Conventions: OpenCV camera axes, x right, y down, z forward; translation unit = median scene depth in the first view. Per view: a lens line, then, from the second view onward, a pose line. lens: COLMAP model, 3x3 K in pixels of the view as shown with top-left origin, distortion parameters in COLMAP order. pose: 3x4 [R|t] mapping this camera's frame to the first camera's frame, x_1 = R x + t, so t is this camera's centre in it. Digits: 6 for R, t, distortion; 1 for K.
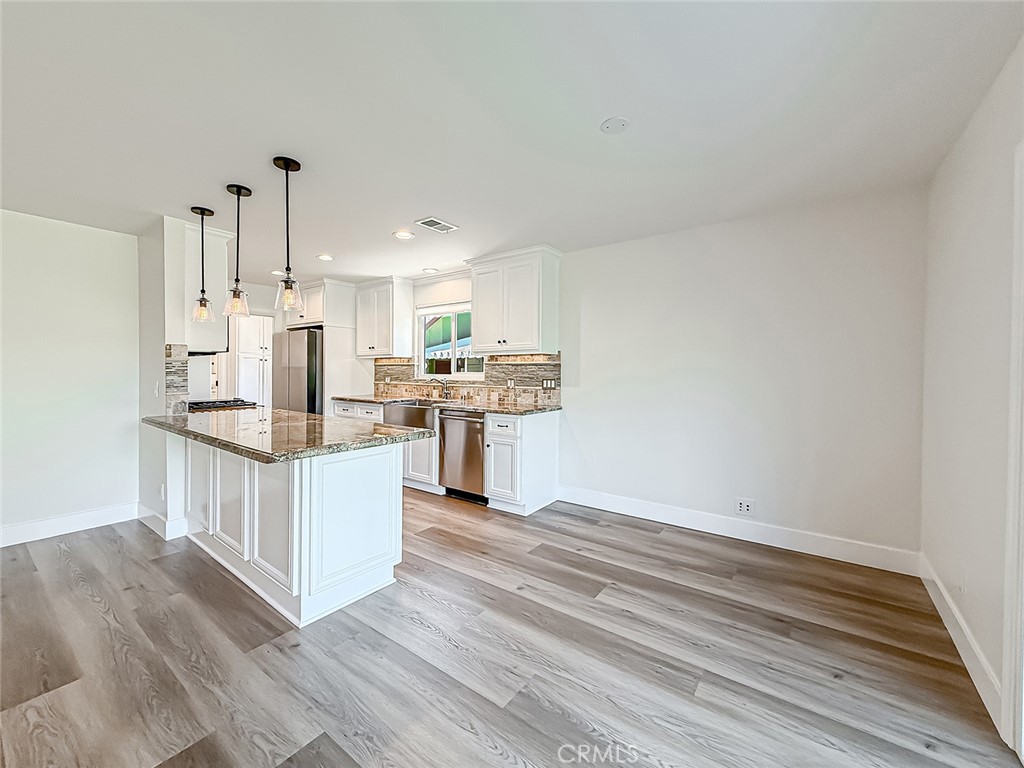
lens RADIAL K [[422.3, 0, 512.0], [0, 422.3, 384.0], [0, 0, 1]] dist [-0.000067, 0.000015]
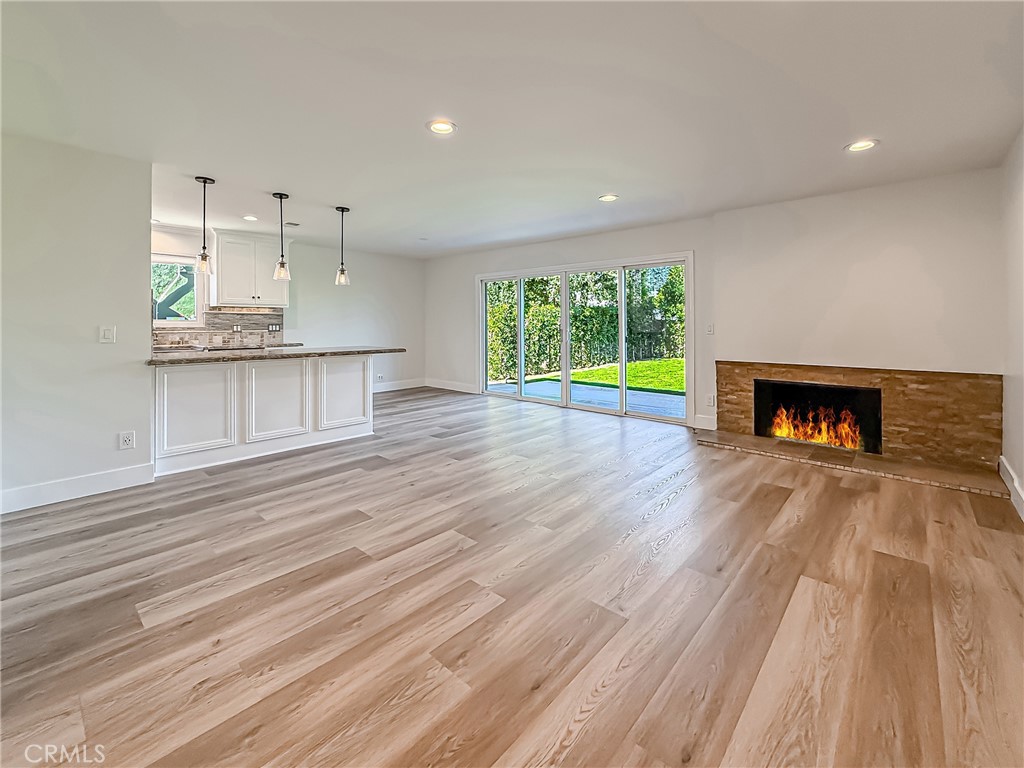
lens RADIAL K [[422.3, 0, 512.0], [0, 422.3, 384.0], [0, 0, 1]] dist [-0.000067, 0.000015]
pose [[0.107485, -0.142191, 0.983986, -1.267997], [0.033814, 0.989670, 0.139319, 0.016416], [-0.993632, 0.018298, 0.111183, 0.006904]]
